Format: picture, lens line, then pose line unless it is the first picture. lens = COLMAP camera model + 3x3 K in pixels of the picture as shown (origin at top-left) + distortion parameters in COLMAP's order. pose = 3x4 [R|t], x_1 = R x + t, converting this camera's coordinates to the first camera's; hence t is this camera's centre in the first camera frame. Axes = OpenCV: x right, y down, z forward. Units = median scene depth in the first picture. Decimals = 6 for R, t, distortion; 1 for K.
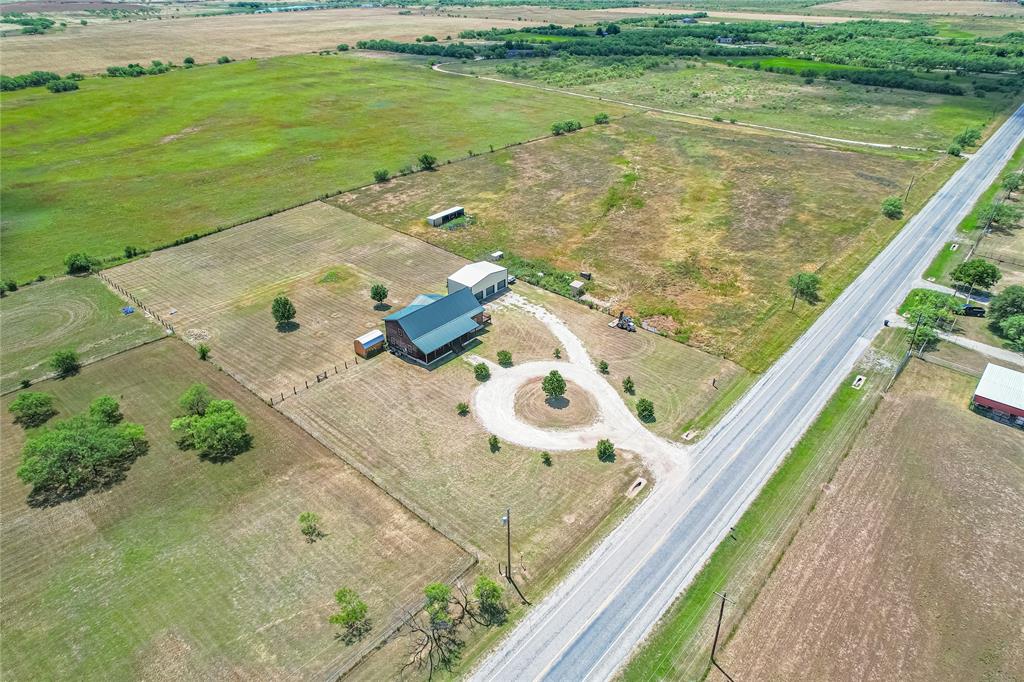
lens RADIAL K [[647.1, 0, 512.0], [0, 647.1, 341.0], [0, 0, 1]] dist [-0.064990, 0.043767]
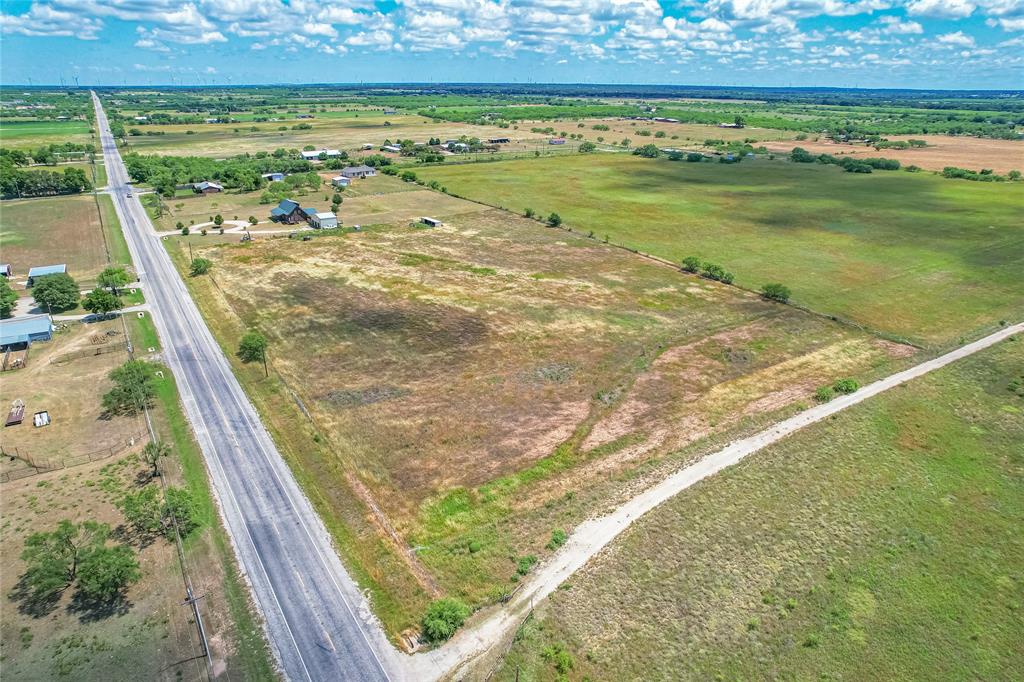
lens RADIAL K [[652.3, 0, 514.0], [0, 652.3, 369.0], [0, 0, 1]] dist [-0.006421, -0.094375]
pose [[-0.282771, 0.393161, -0.874908, 1.585892], [-0.491229, 0.724081, 0.484149, -0.948734], [0.823854, 0.566684, -0.011617, 1.693646]]
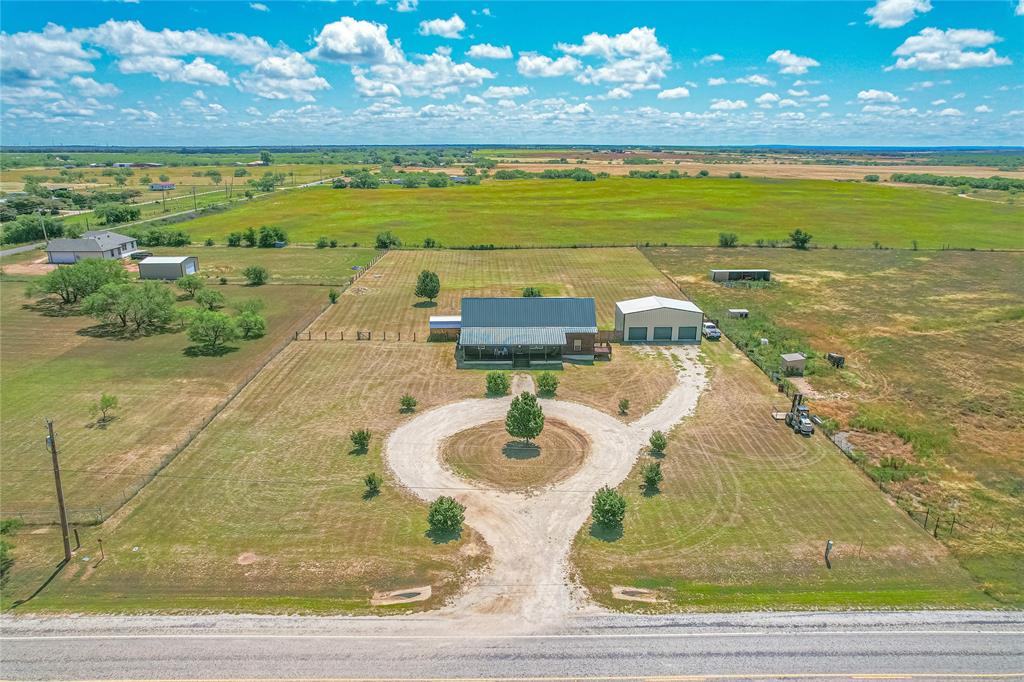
lens RADIAL K [[647.1, 0, 512.0], [0, 647.1, 341.0], [0, 0, 1]] dist [-0.064990, 0.043767]
pose [[0.672724, 0.225439, -0.704713, 0.326133], [-0.376578, 0.924183, -0.063837, 0.031860], [0.636892, 0.308324, 0.706615, 0.397690]]
